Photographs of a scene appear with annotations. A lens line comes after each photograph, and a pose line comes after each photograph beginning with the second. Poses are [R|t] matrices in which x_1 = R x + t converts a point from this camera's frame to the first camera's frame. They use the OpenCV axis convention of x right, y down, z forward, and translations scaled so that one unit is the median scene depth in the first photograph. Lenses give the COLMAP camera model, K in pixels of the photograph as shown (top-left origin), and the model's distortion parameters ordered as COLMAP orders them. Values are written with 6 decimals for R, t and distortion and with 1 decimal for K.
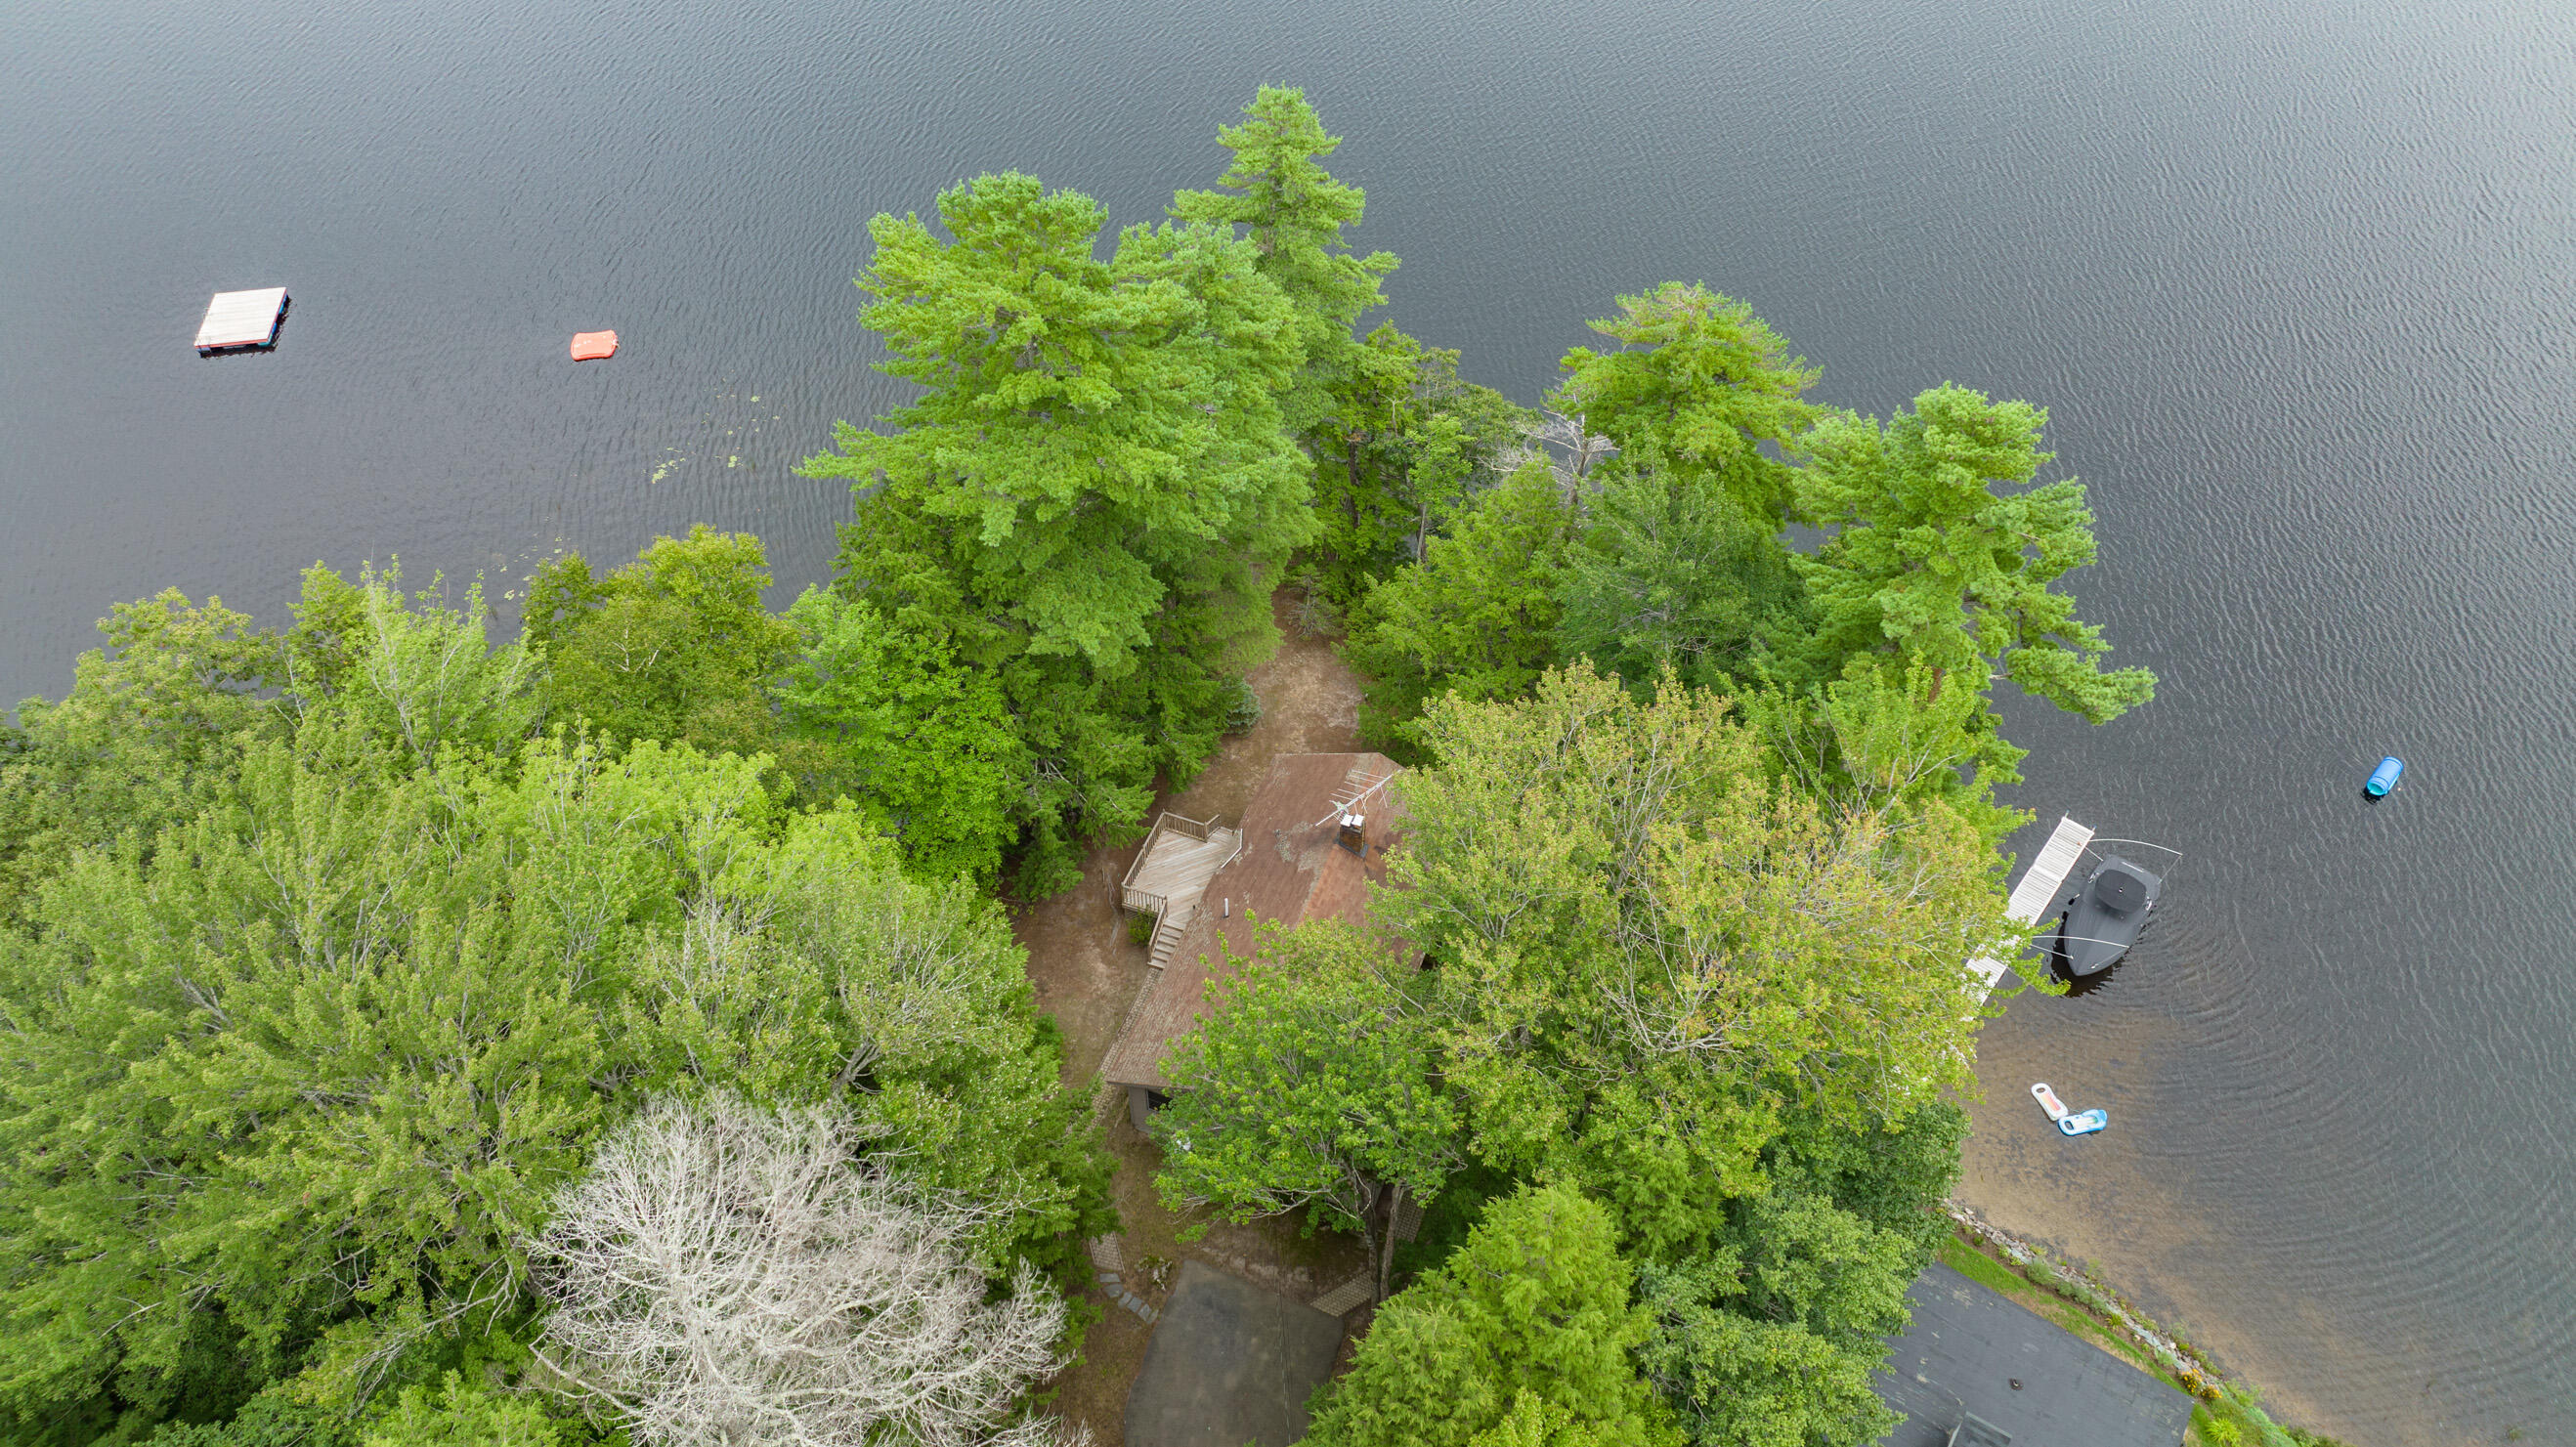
lens RADIAL K [[1833.9, 0, 1281.9], [0, 1833.9, 721.0], [0, 0, 1]] dist [-0.031765, 0.029659]
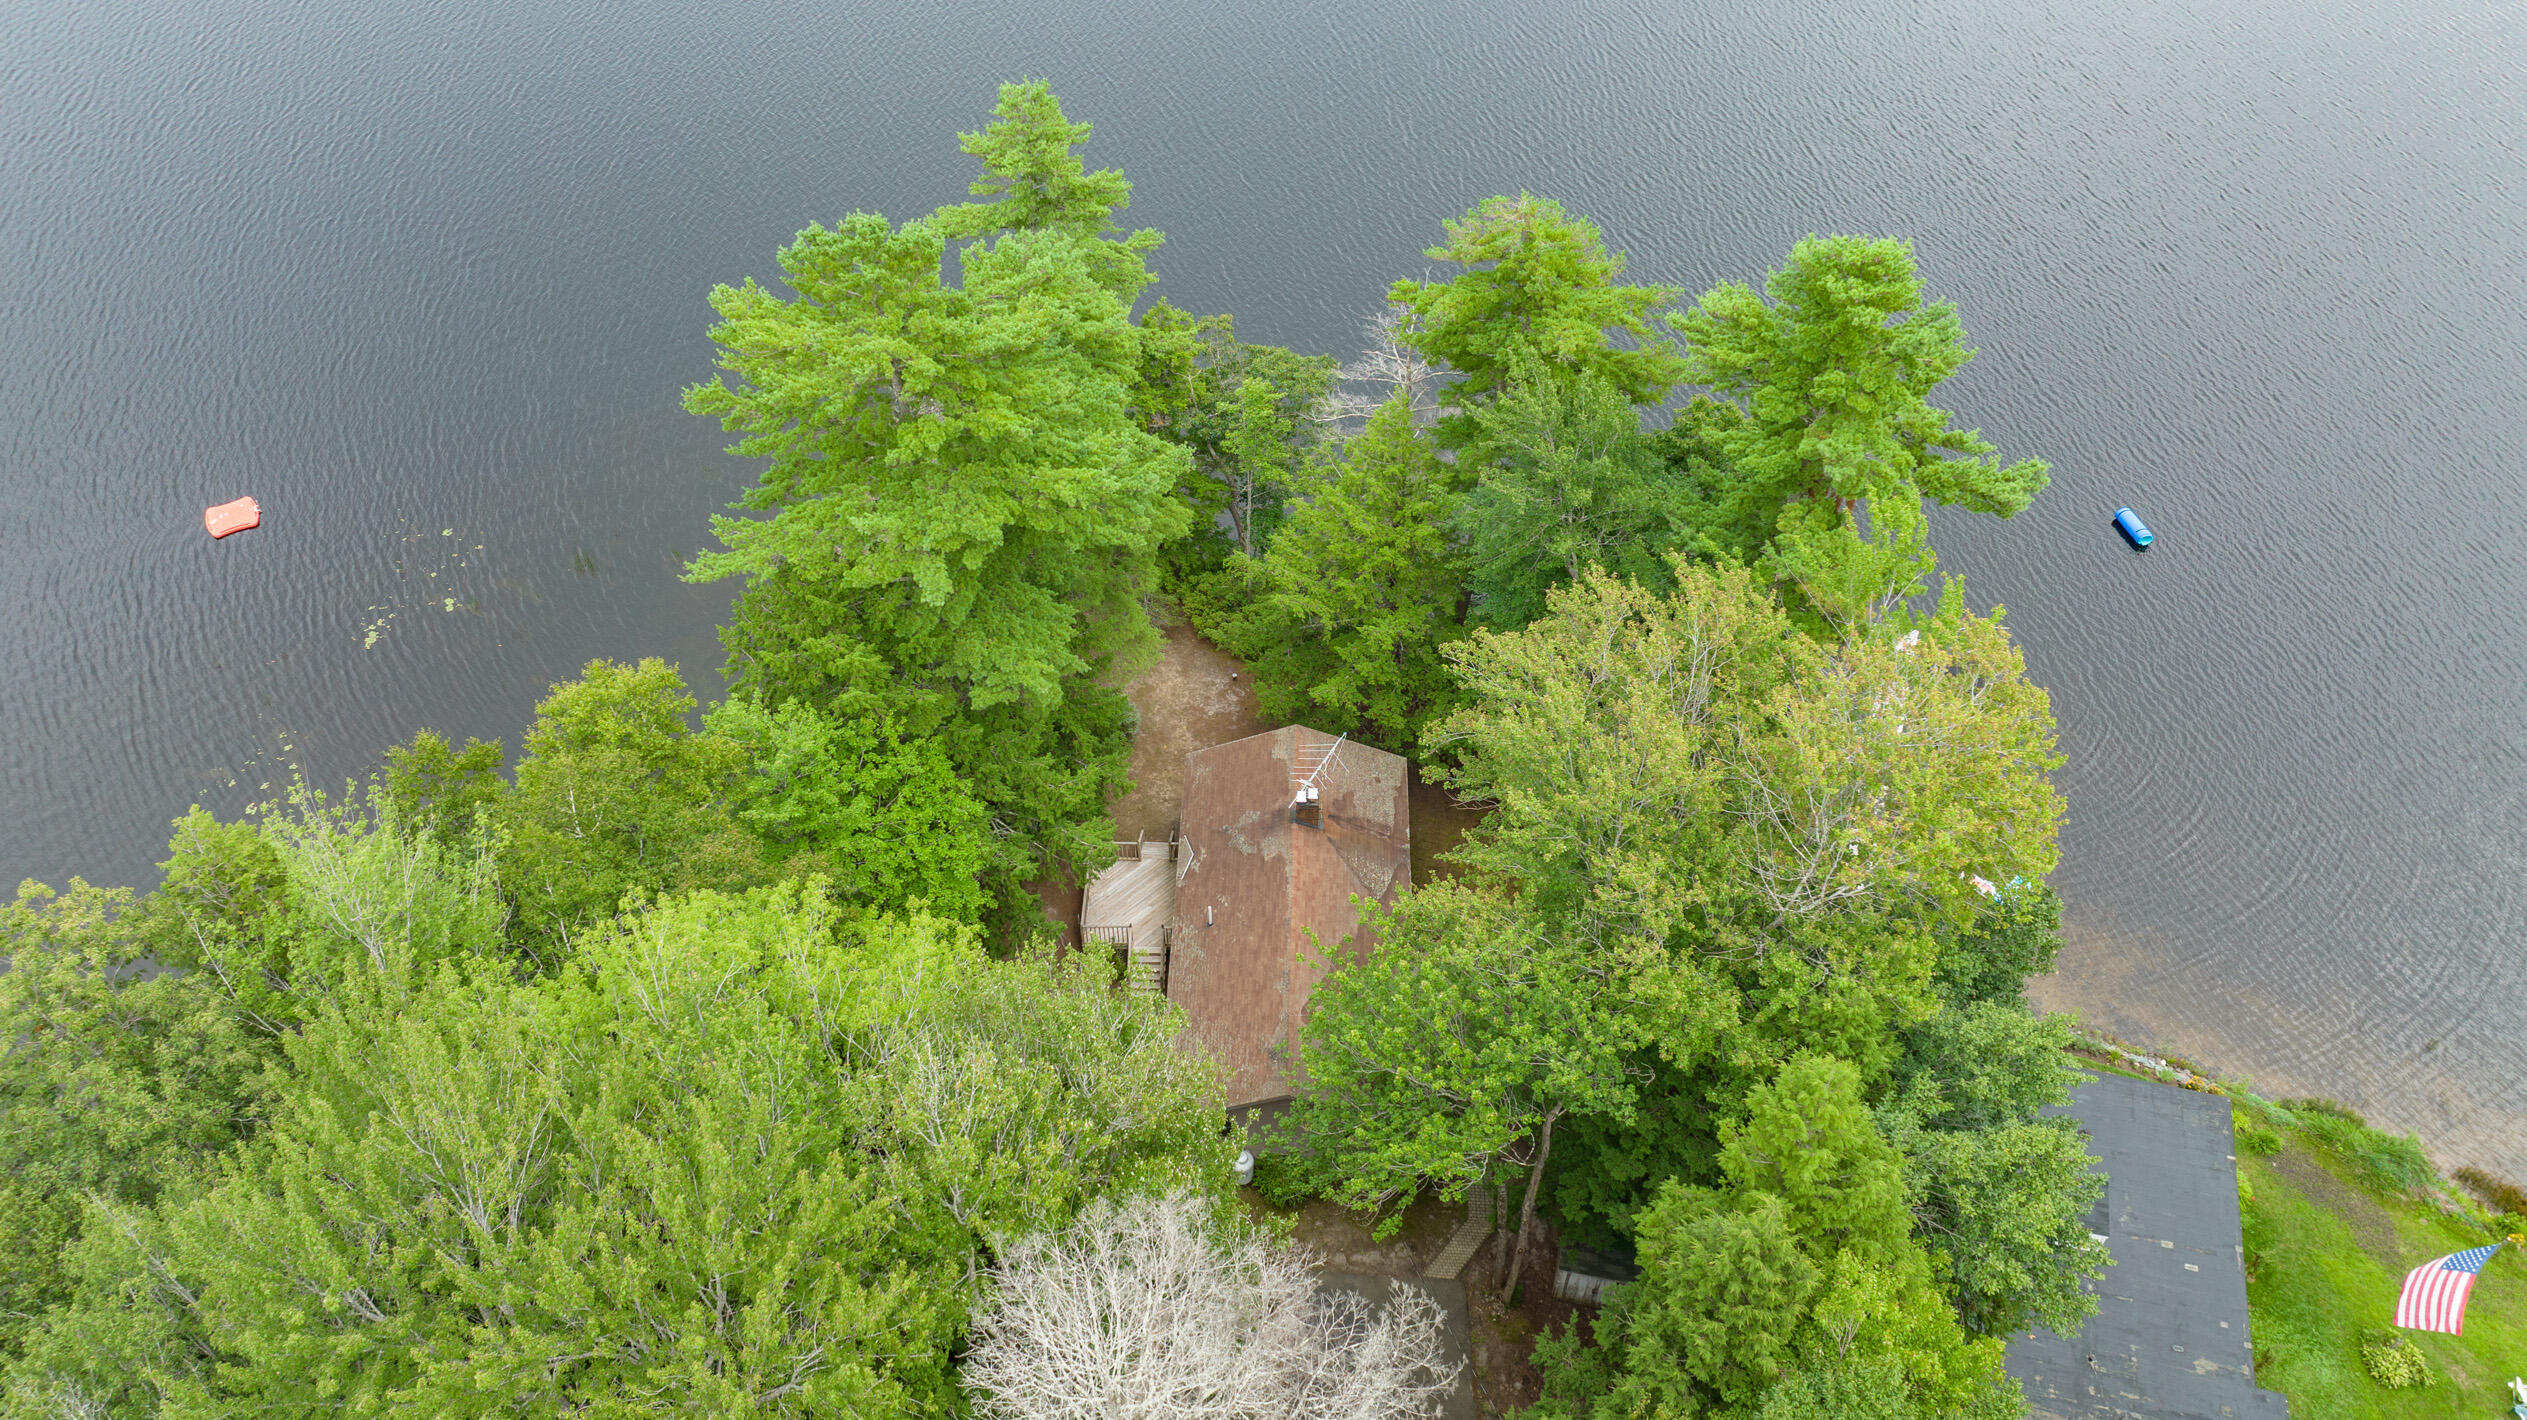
lens RADIAL K [[1886.3, 0, 1269.4], [0, 1886.3, 697.2], [0, 0, 1]] dist [-0.027042, 0.002826]
pose [[0.942854, -0.249594, 0.220746, -0.210165], [0.250930, 0.967745, 0.022439, -0.027005], [-0.219227, 0.034235, 0.975073, 0.019851]]
